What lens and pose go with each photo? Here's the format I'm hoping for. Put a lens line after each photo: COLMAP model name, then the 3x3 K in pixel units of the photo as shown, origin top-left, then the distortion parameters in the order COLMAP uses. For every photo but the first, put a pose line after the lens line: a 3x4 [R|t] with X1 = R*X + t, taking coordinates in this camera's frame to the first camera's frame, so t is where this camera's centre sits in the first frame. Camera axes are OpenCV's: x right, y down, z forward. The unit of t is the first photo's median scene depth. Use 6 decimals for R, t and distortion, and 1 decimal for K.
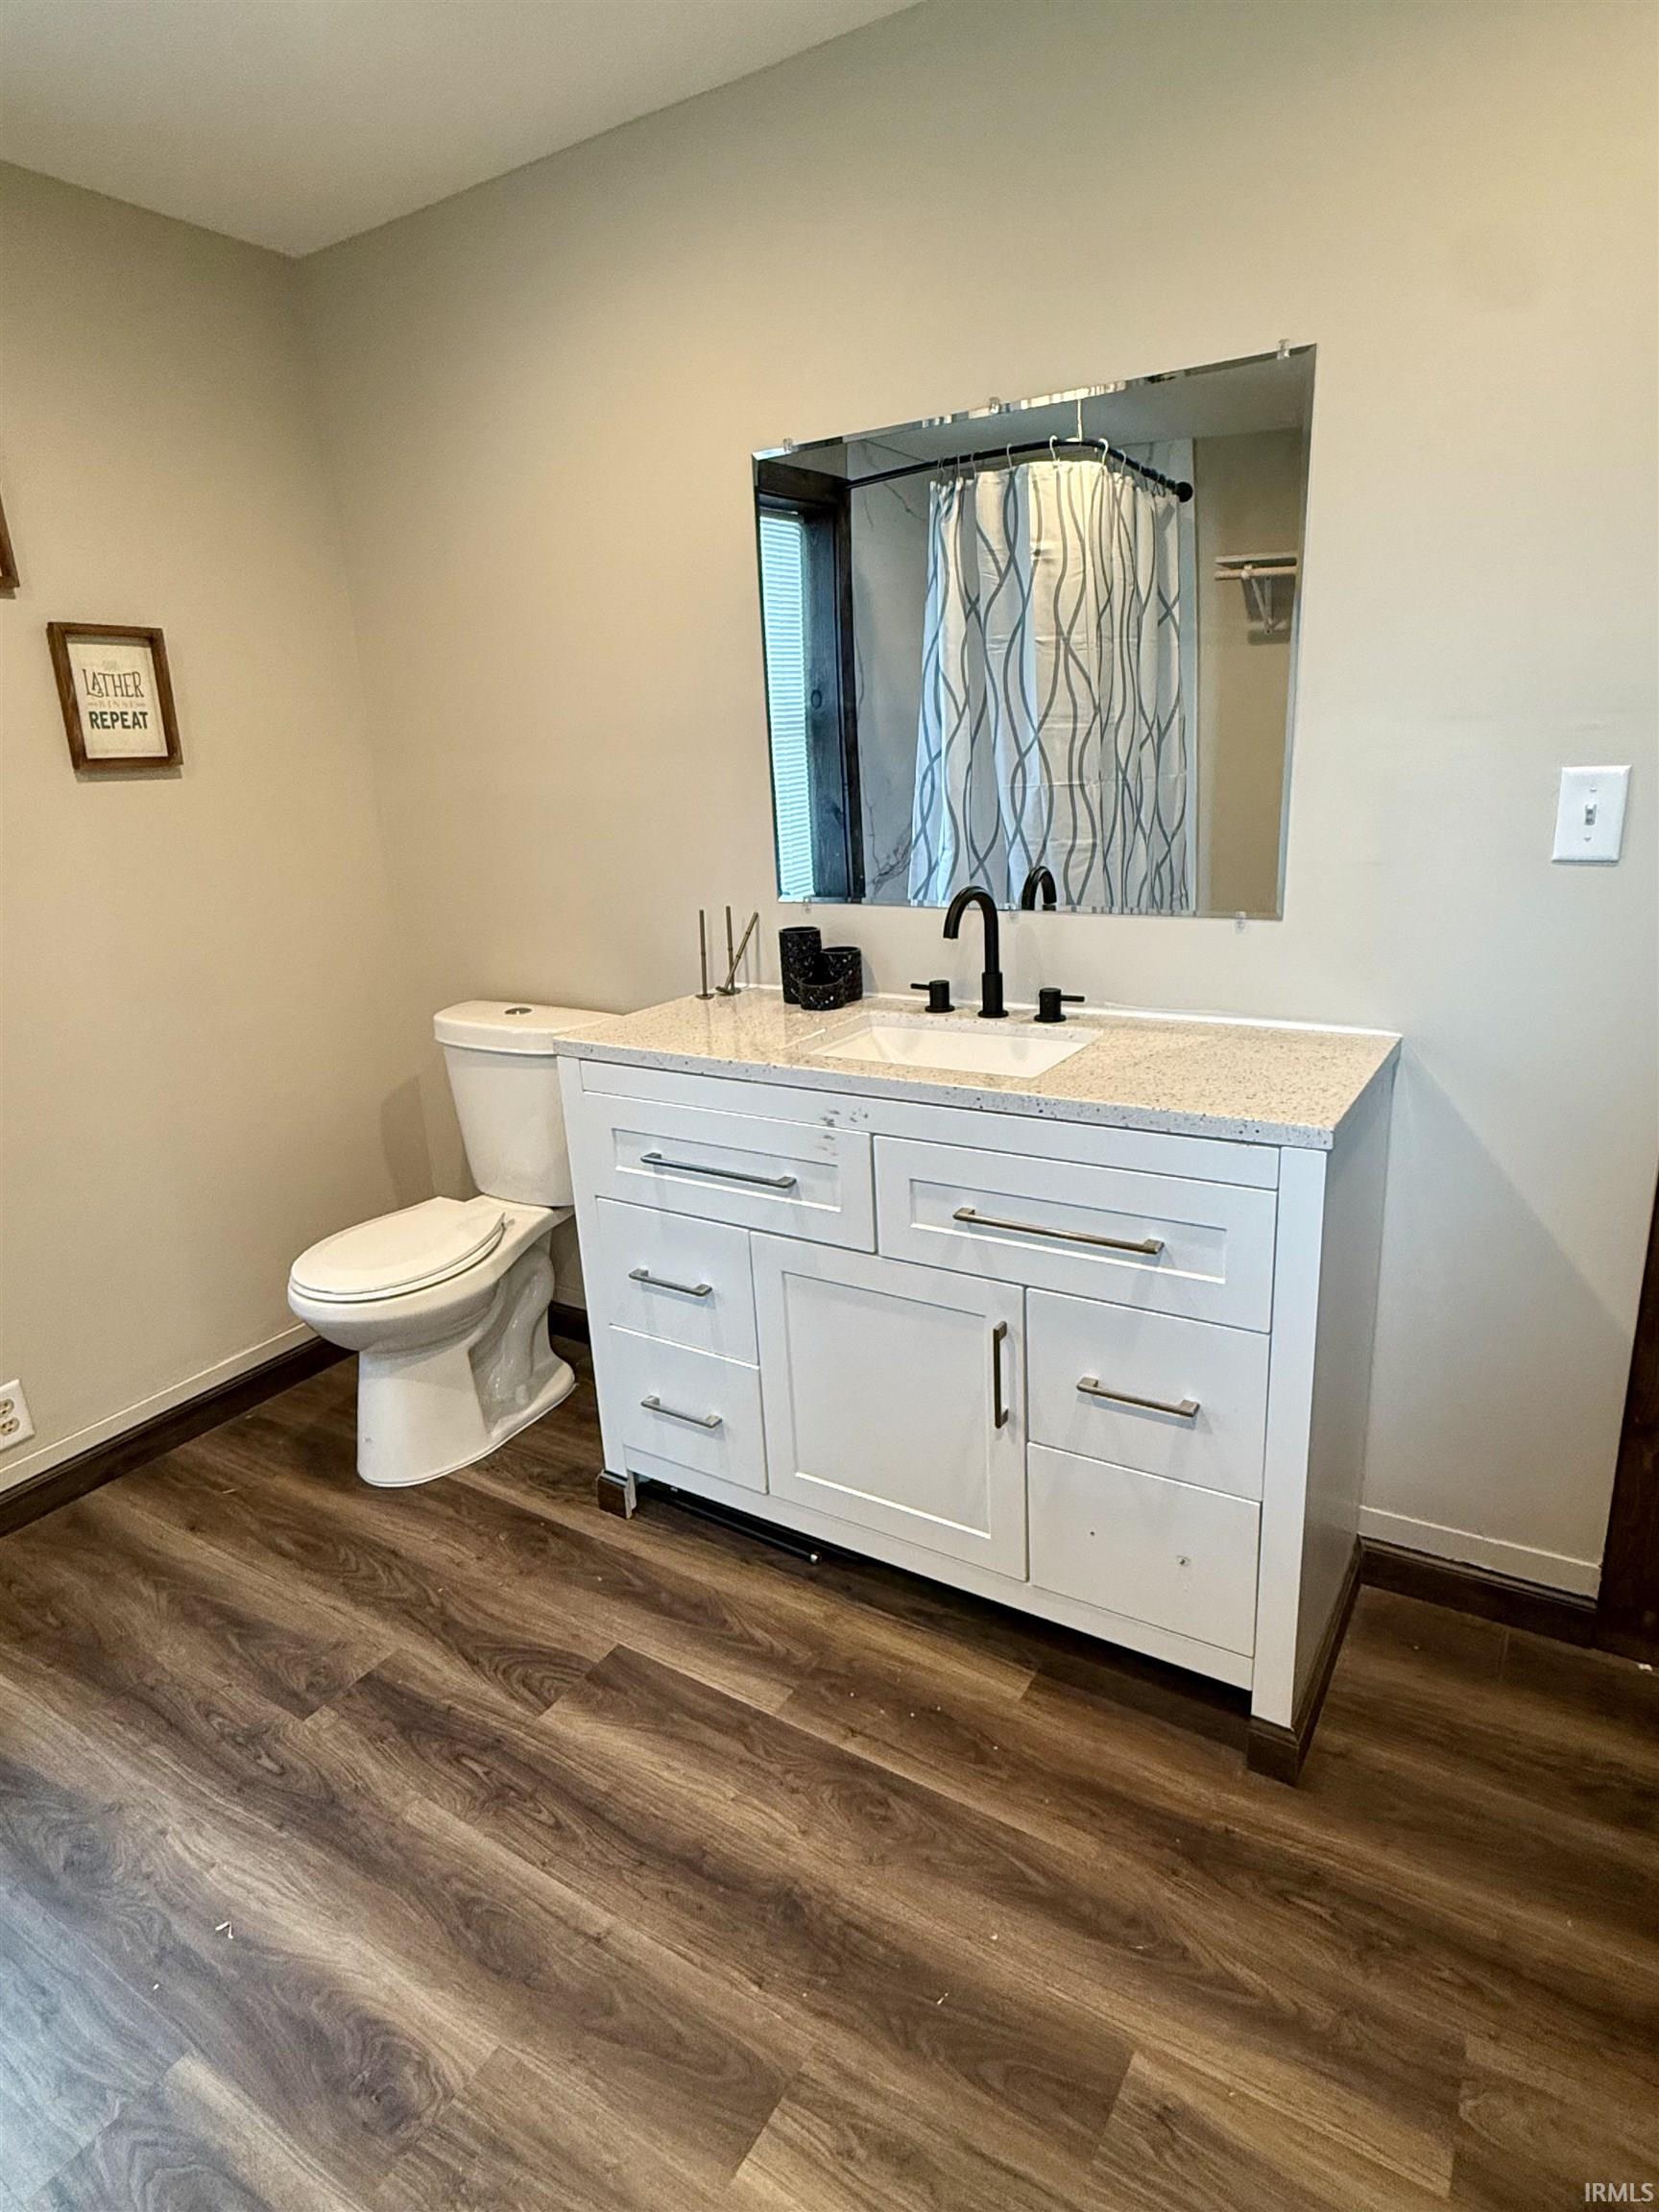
lens RADIAL K [[1222.9, 0, 828.3], [0, 1222.9, 1095.8], [0, 0, 1]] dist [-0.002458, -0.000552]
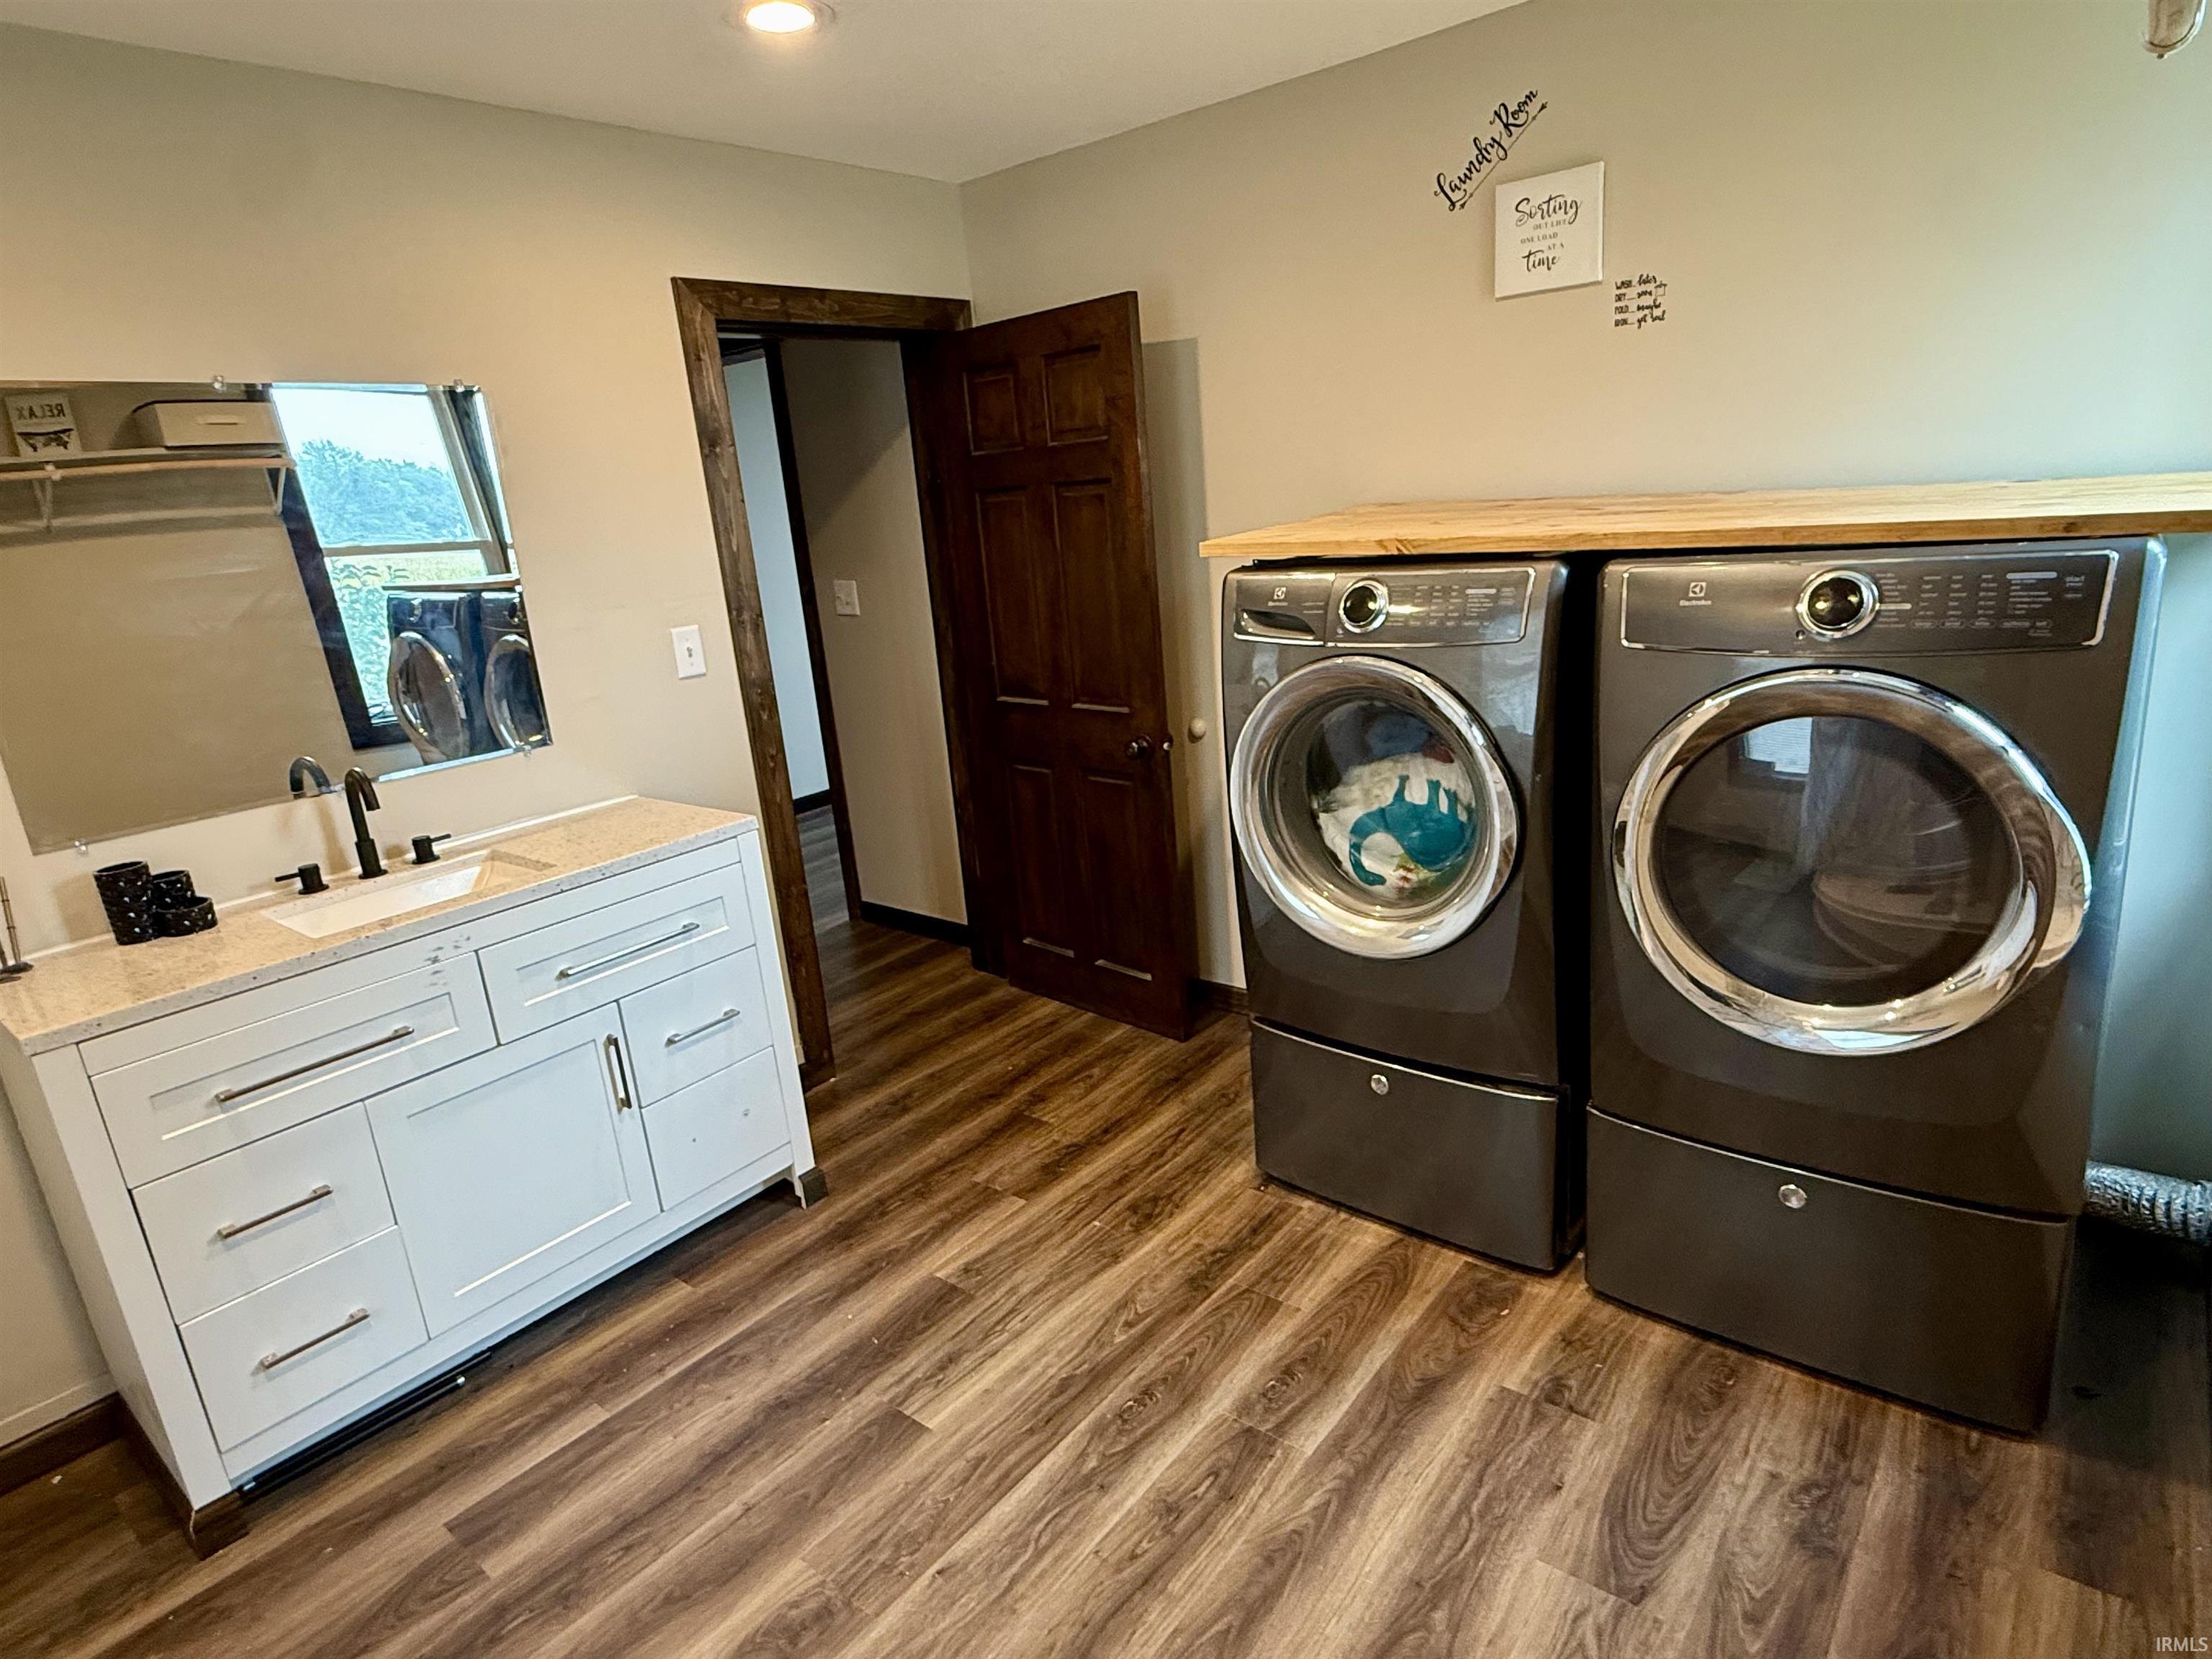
lens RADIAL K [[1222.9, 0, 1105.0], [0, 1222.9, 831.4], [0, 0, 1]] dist [-0.002458, -0.000552]
pose [[0.124063, -0.231644, 0.964857, -1.116449], [0.352260, 0.919316, 0.175416, -0.077685], [-0.927643, 0.318118, 0.195652, 0.124122]]
